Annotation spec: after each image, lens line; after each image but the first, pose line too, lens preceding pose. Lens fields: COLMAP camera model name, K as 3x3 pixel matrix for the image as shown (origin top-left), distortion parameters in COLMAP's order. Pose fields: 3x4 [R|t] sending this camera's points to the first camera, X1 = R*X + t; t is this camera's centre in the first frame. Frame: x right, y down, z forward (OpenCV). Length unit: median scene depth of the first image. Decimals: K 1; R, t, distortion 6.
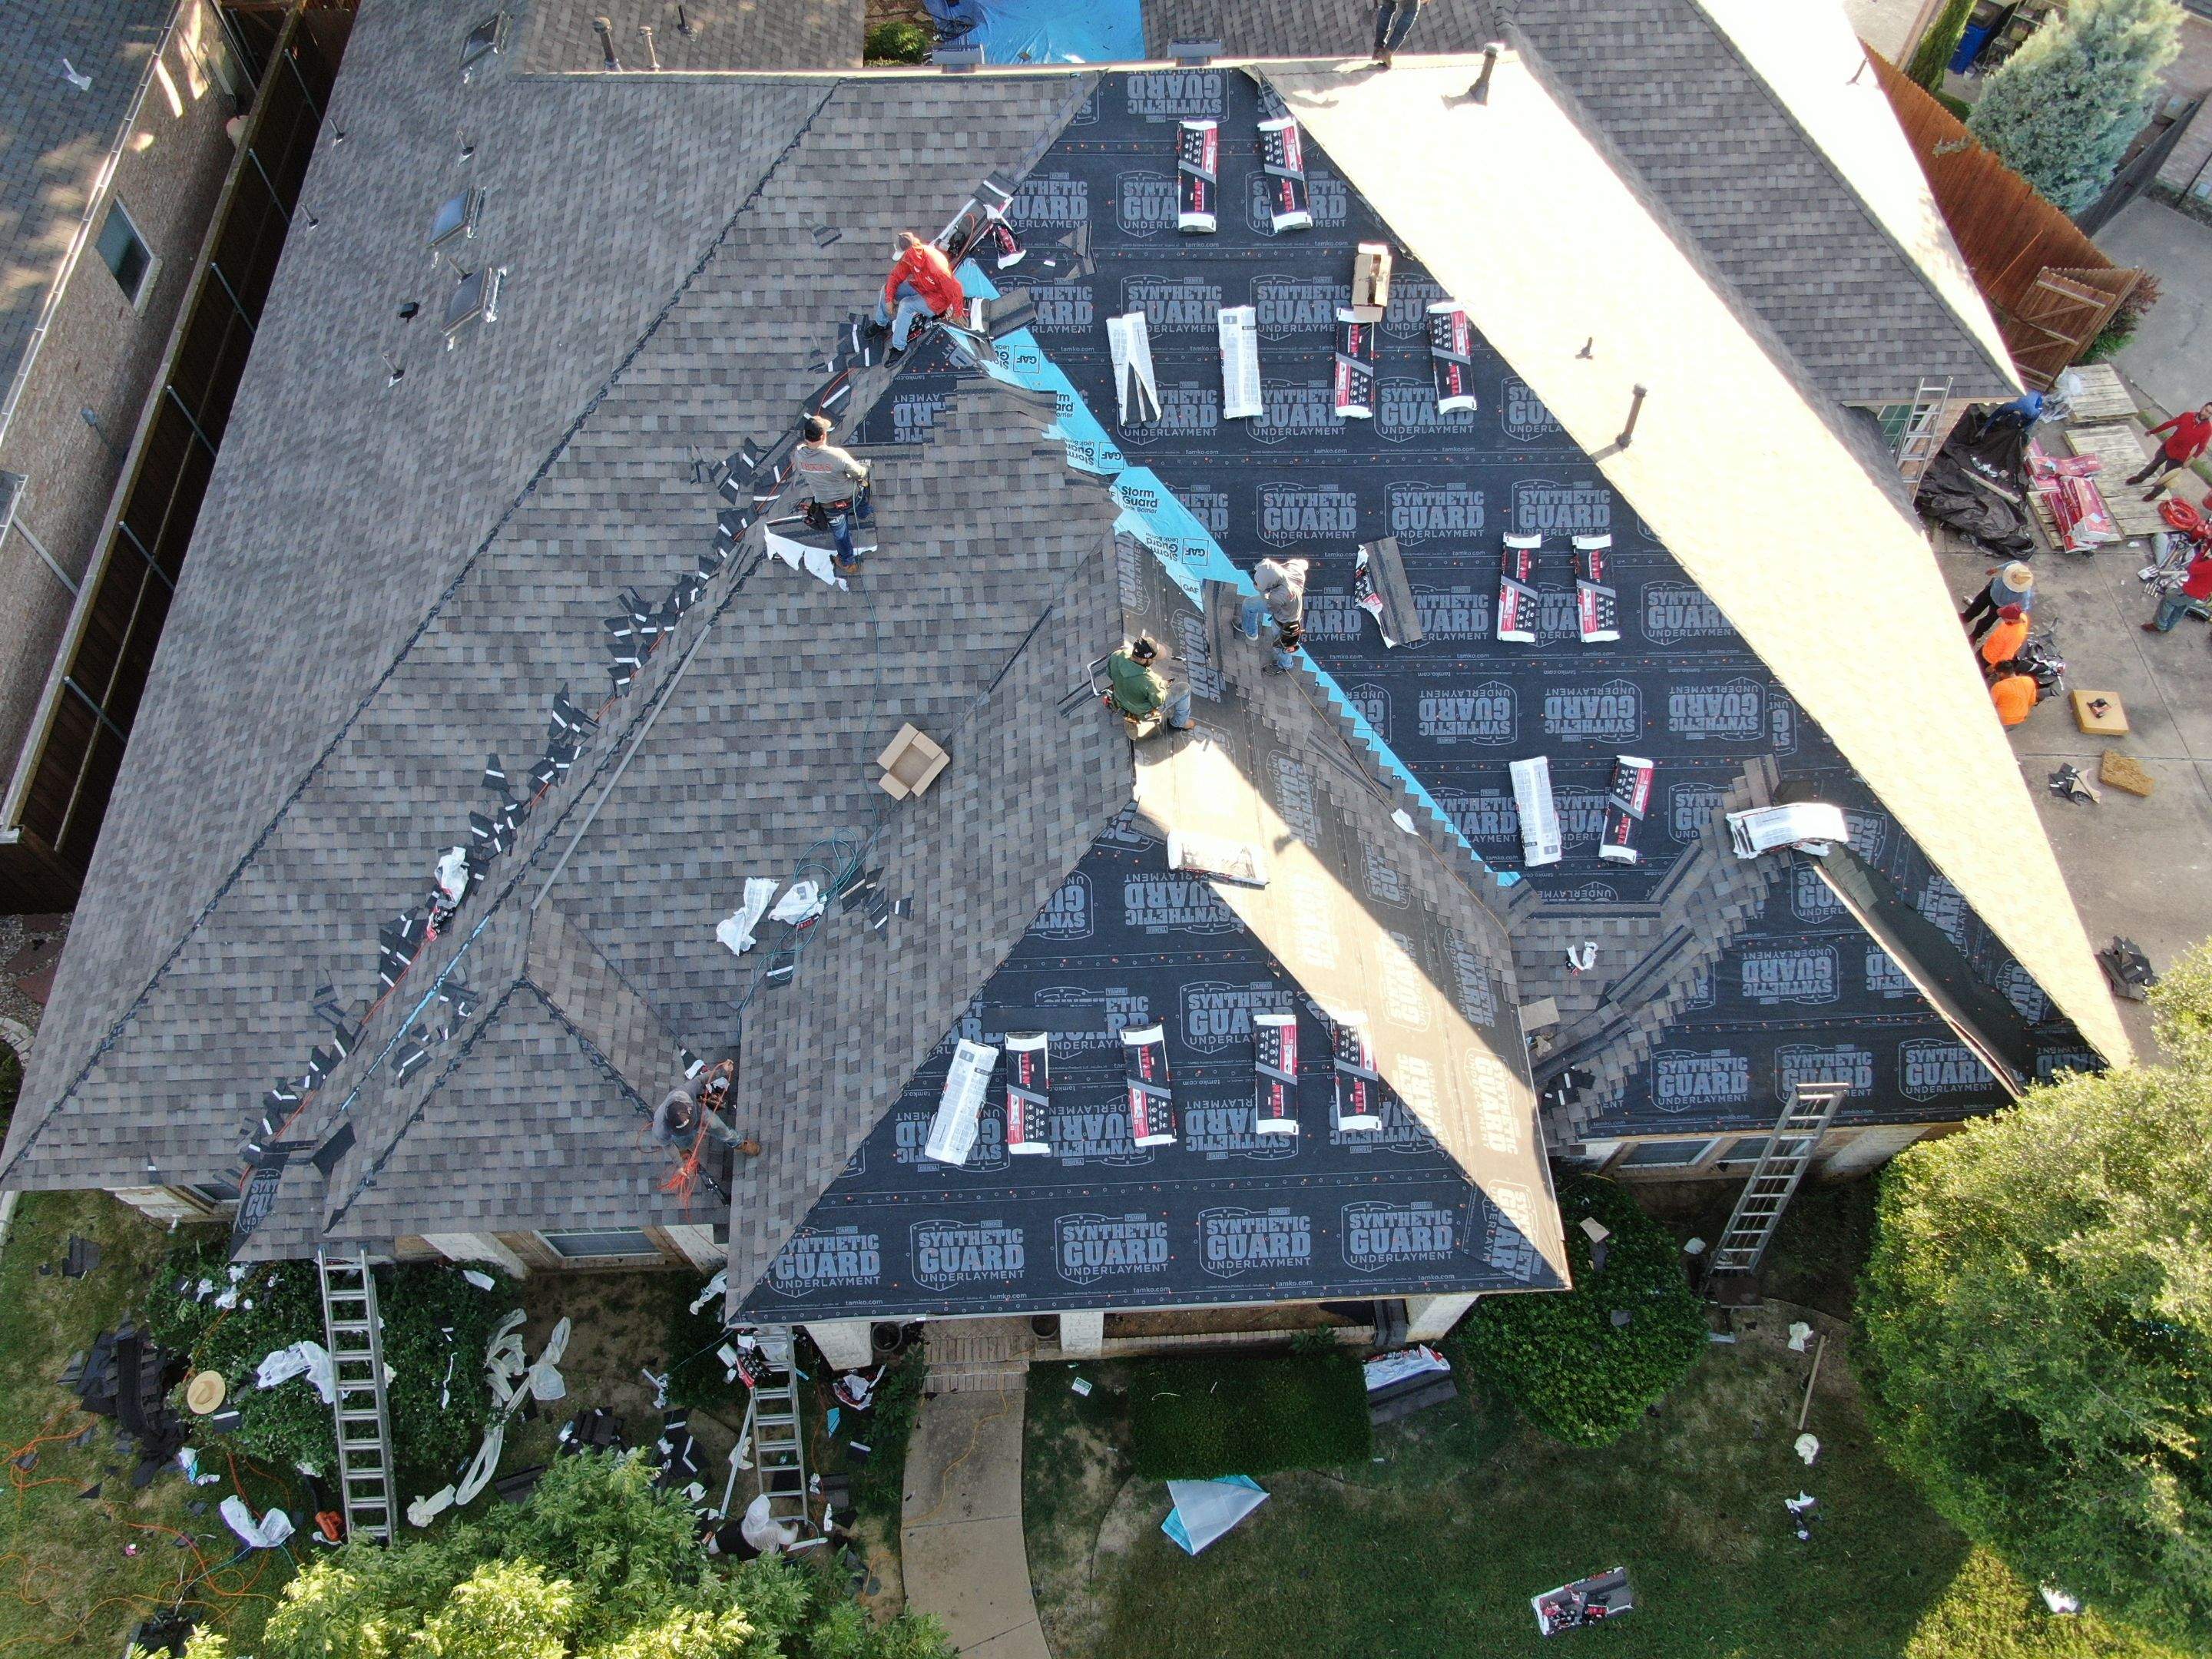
lens RADIAL K [[1611.3, 0, 1106.0], [0, 1611.3, 829.5], [0, 0, 1]] dist [-0.014855, 0.002034]
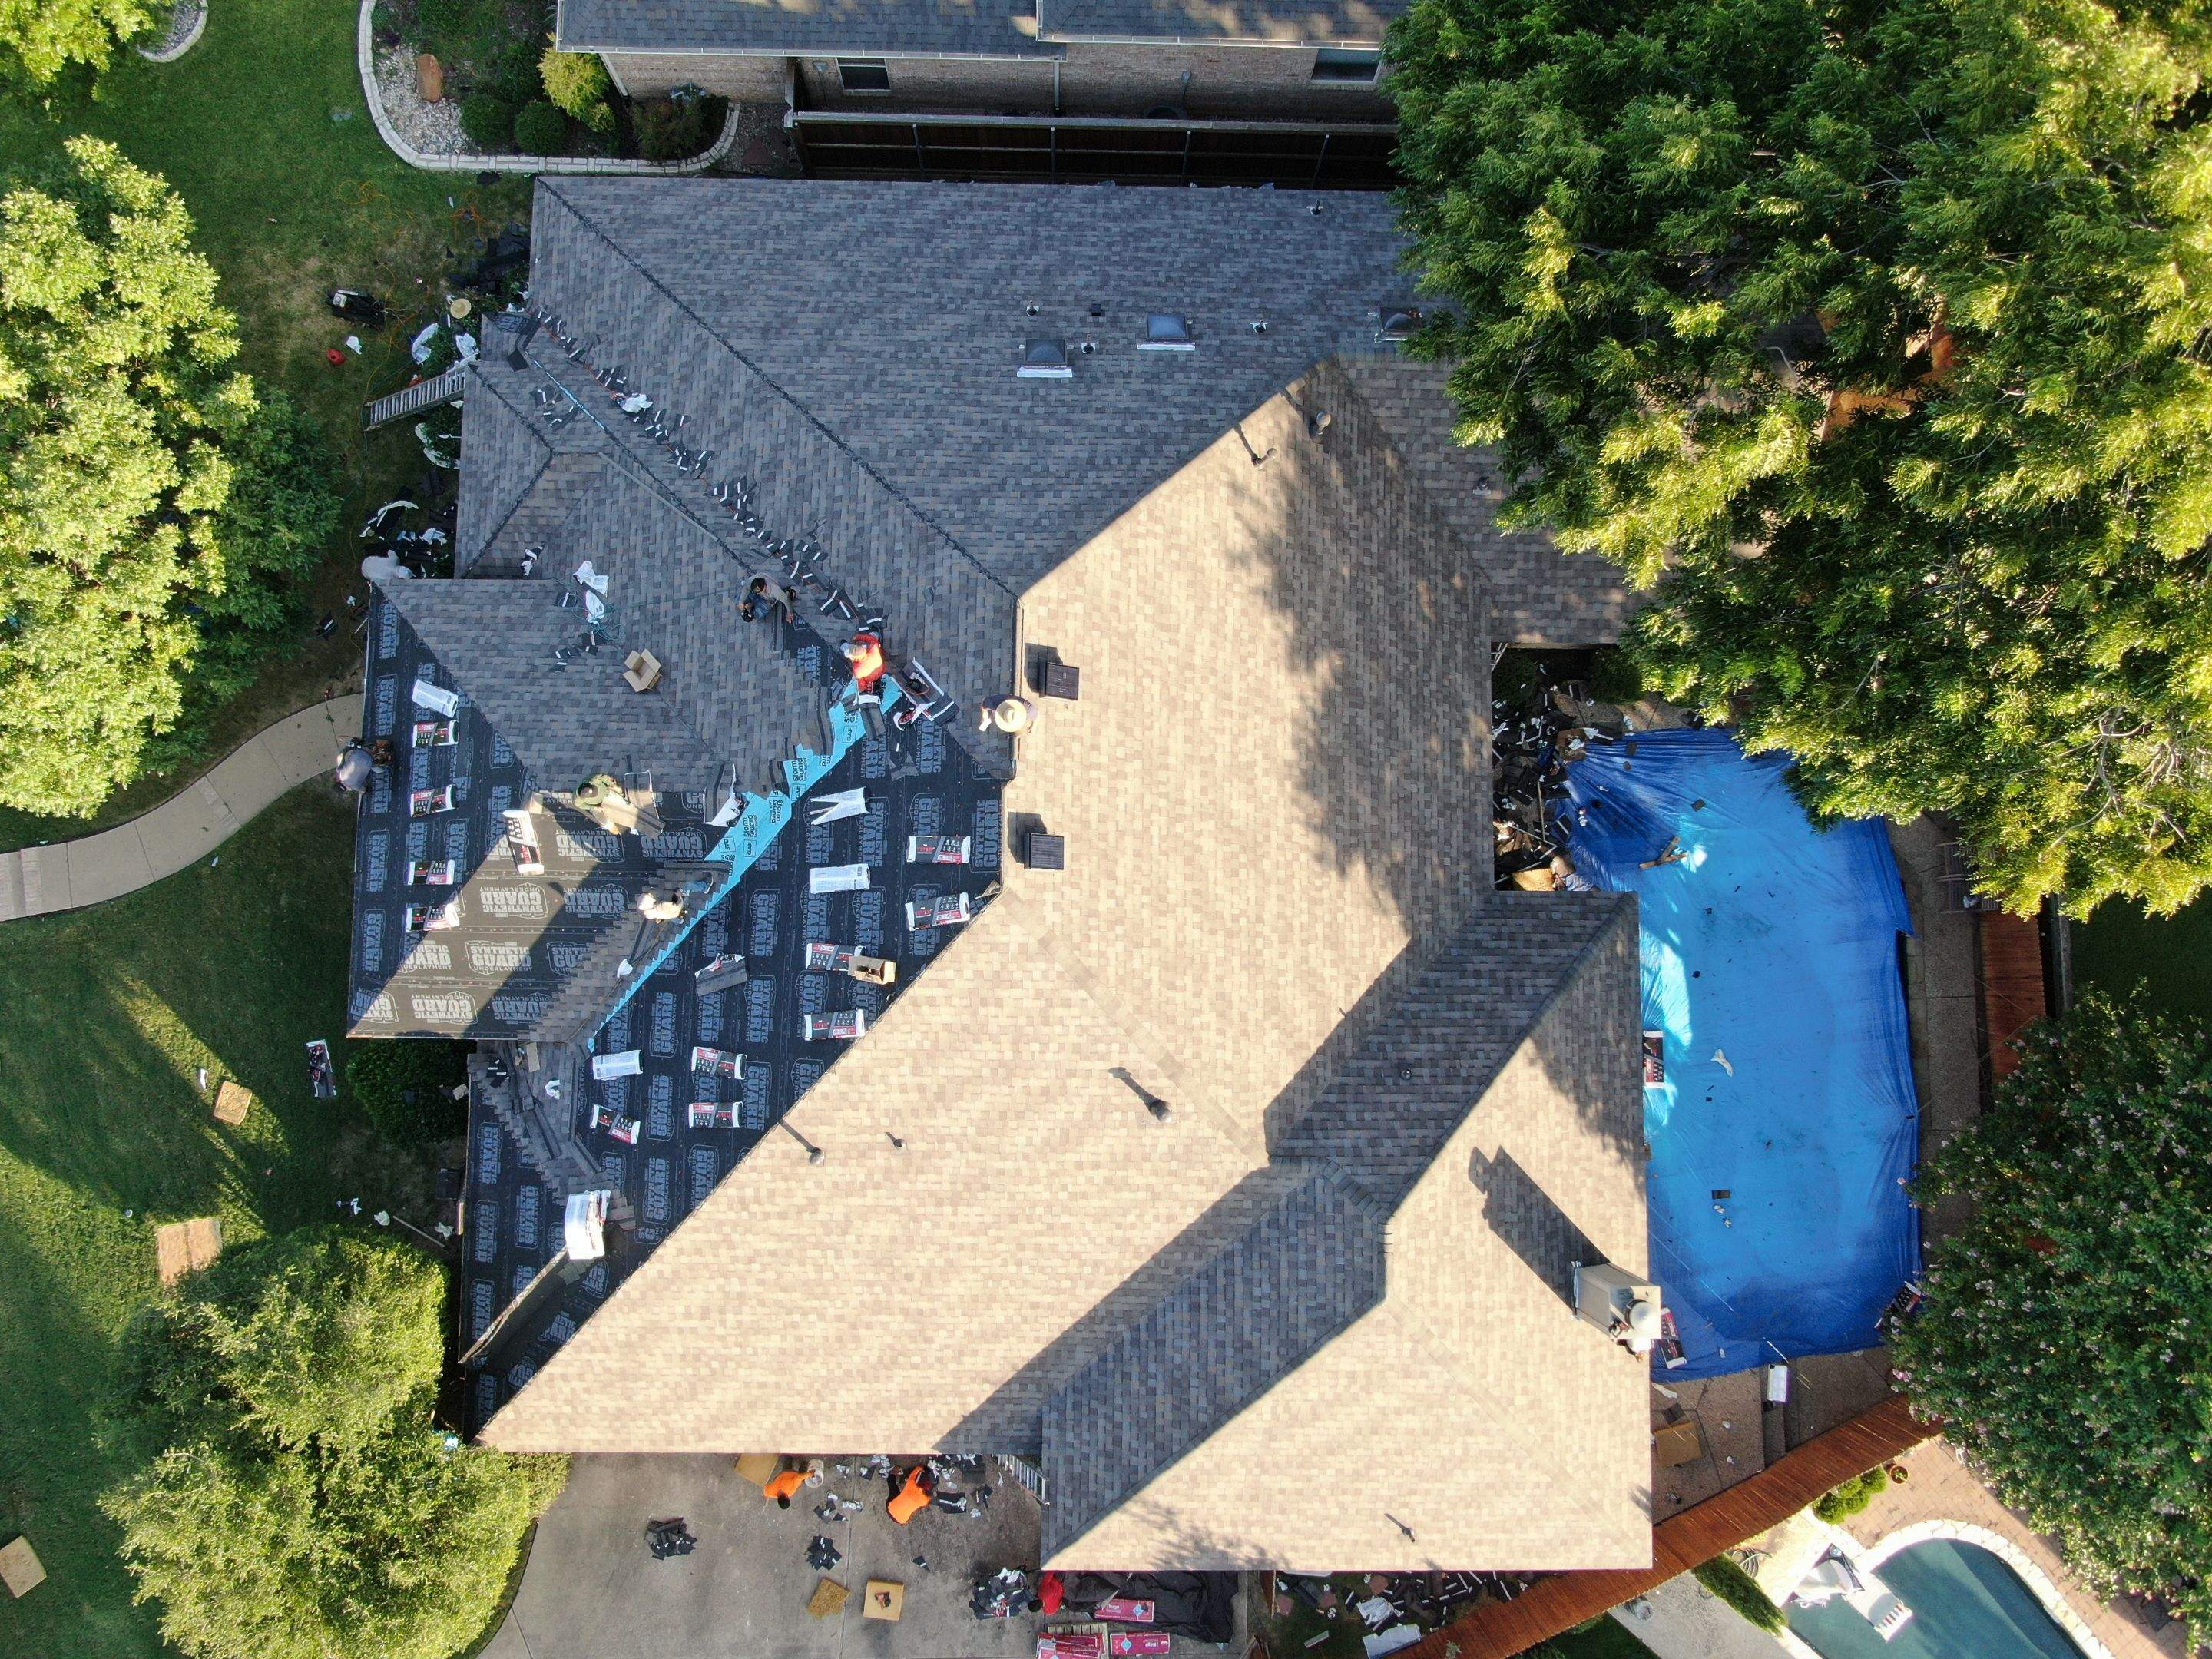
lens RADIAL K [[1615.8, 0, 1103.3], [0, 1615.8, 824.5], [0, 0, 1]] dist [-0.014557, -0.001832]
pose [[-0.058936, 0.993001, -0.102349, 0.171033], [-0.872506, -0.001424, 0.488601, -1.219643], [0.485035, 0.118096, 0.866484, -0.164352]]
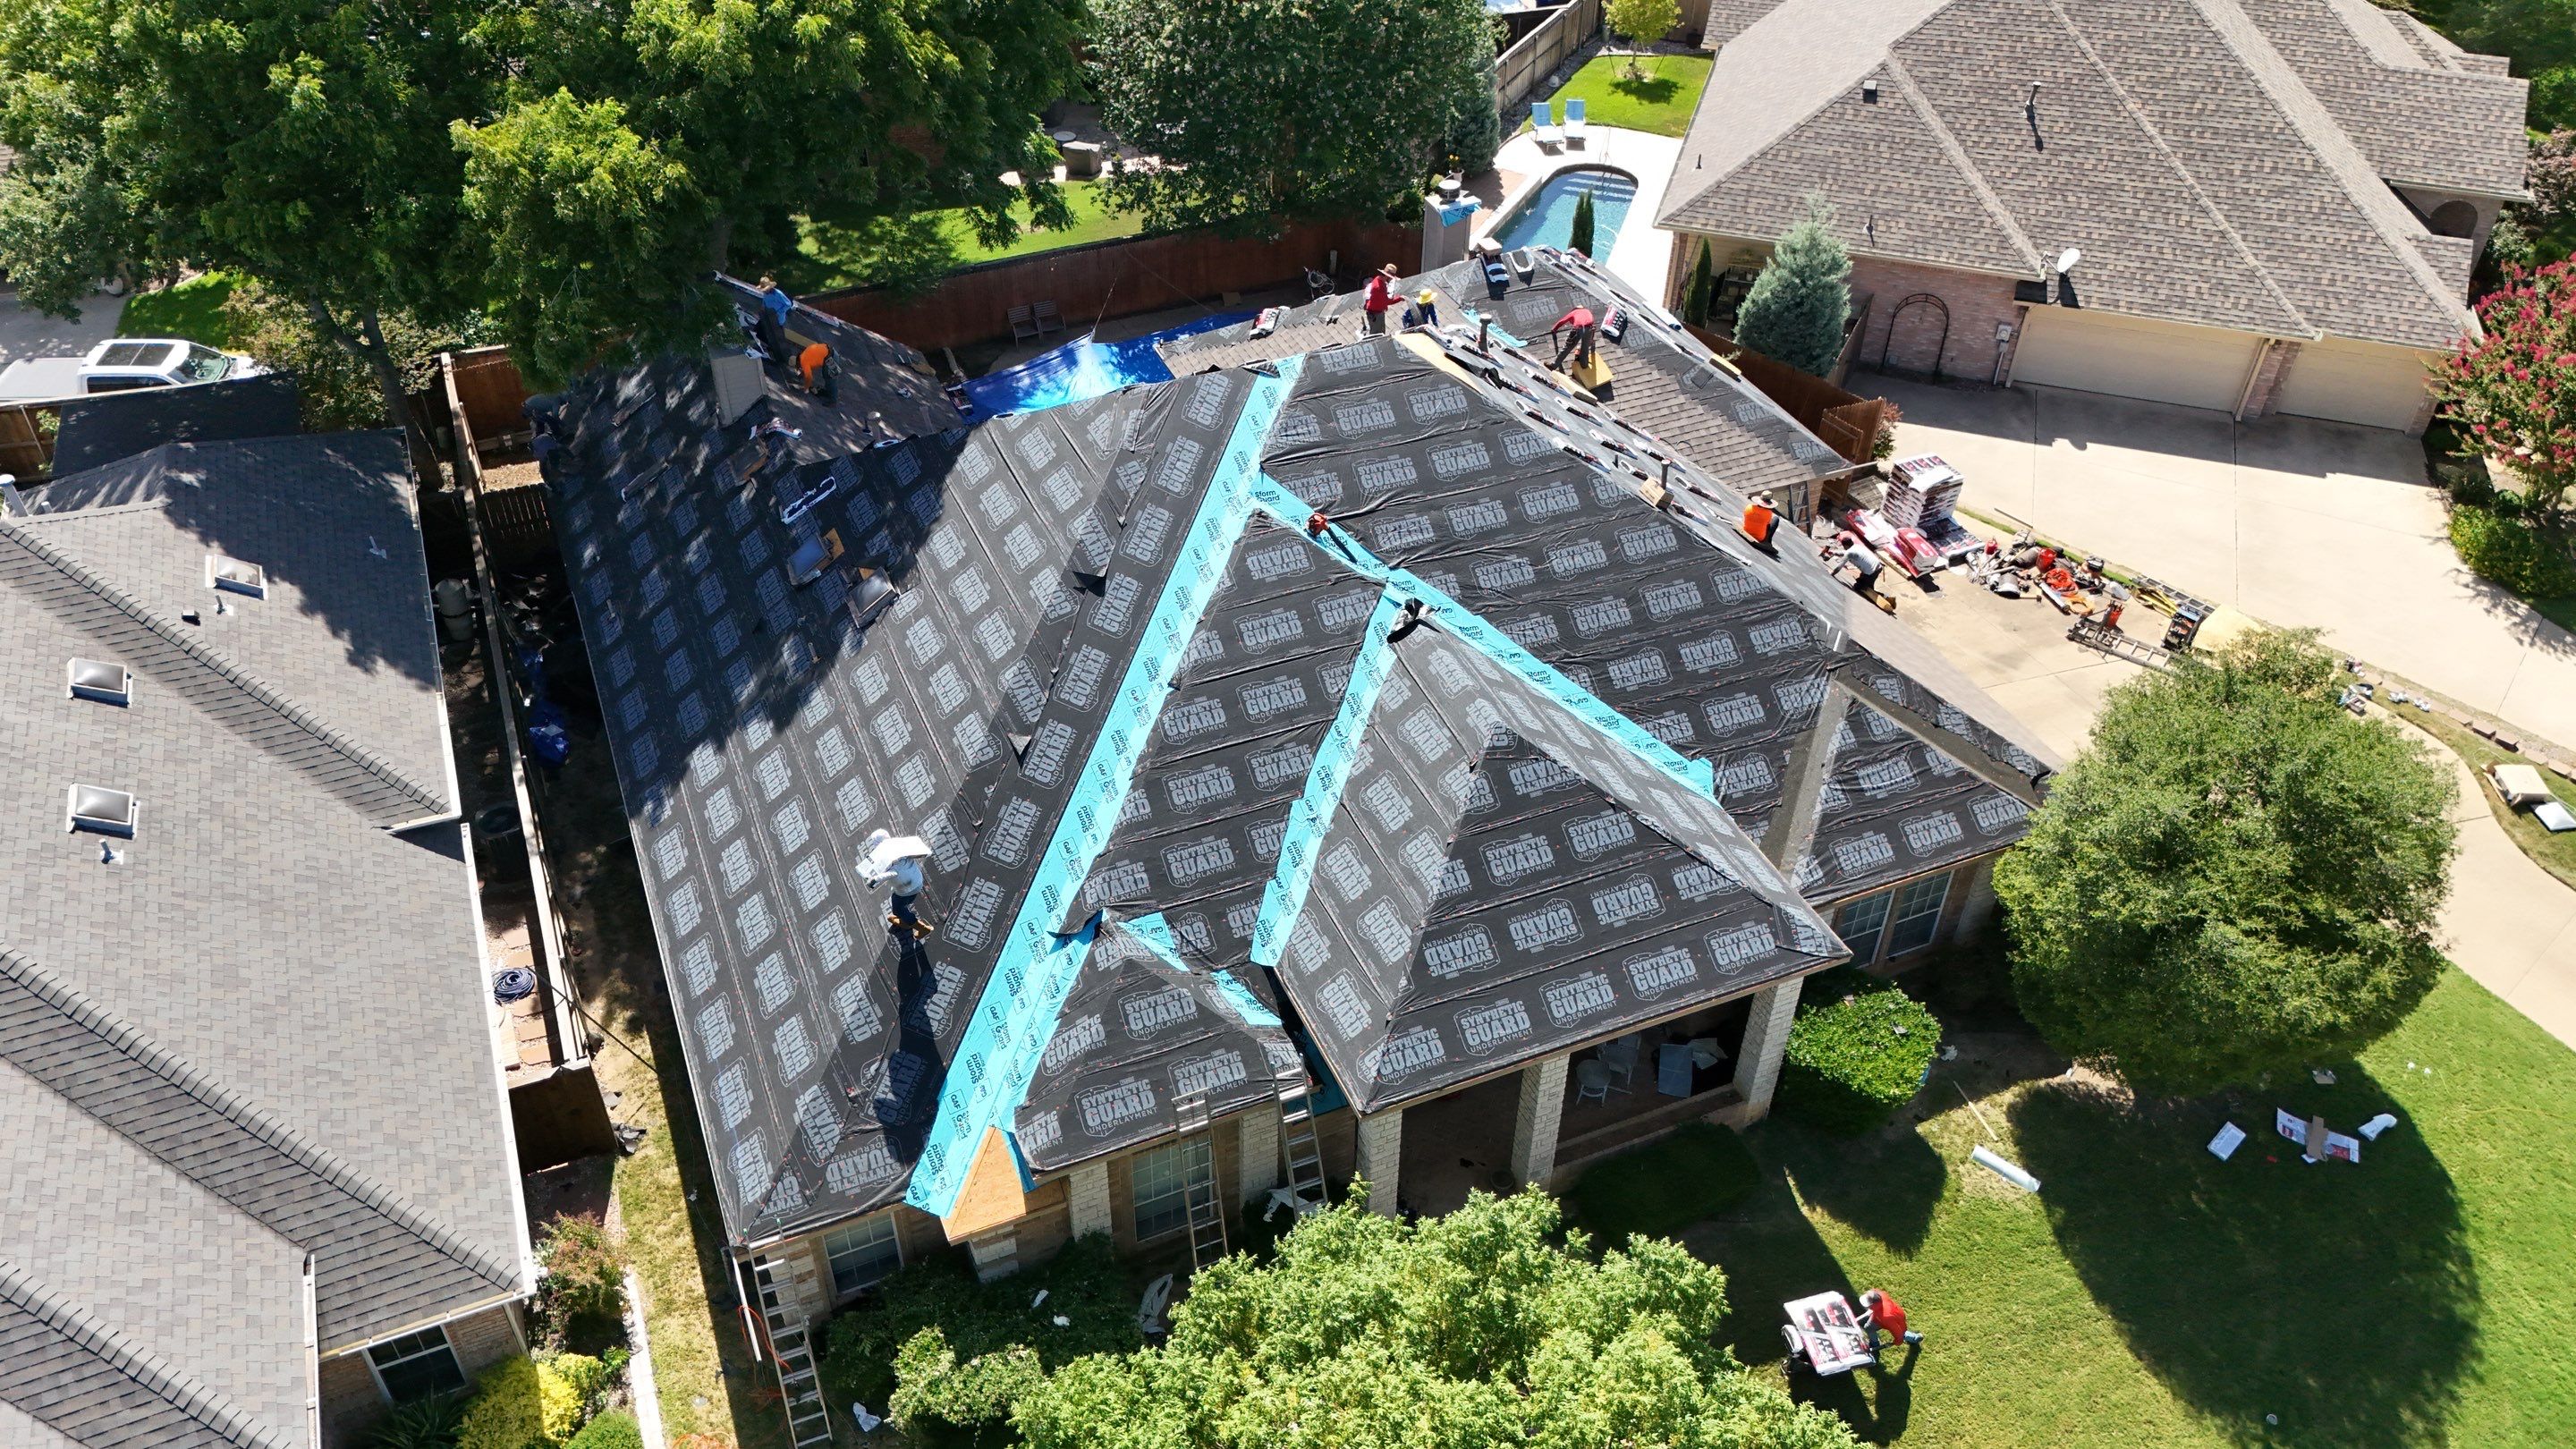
lens RADIAL K [[1926.9, 0, 1288.0], [0, 1926.9, 724.5], [0, 0, 1]] dist [0.071308, -0.060674]
pose [[0.937480, -0.218642, 0.270788, -0.630971], [0.298171, 0.905854, -0.300870, 0.464776], [-0.179512, 0.362801, 0.914413, -0.615171]]
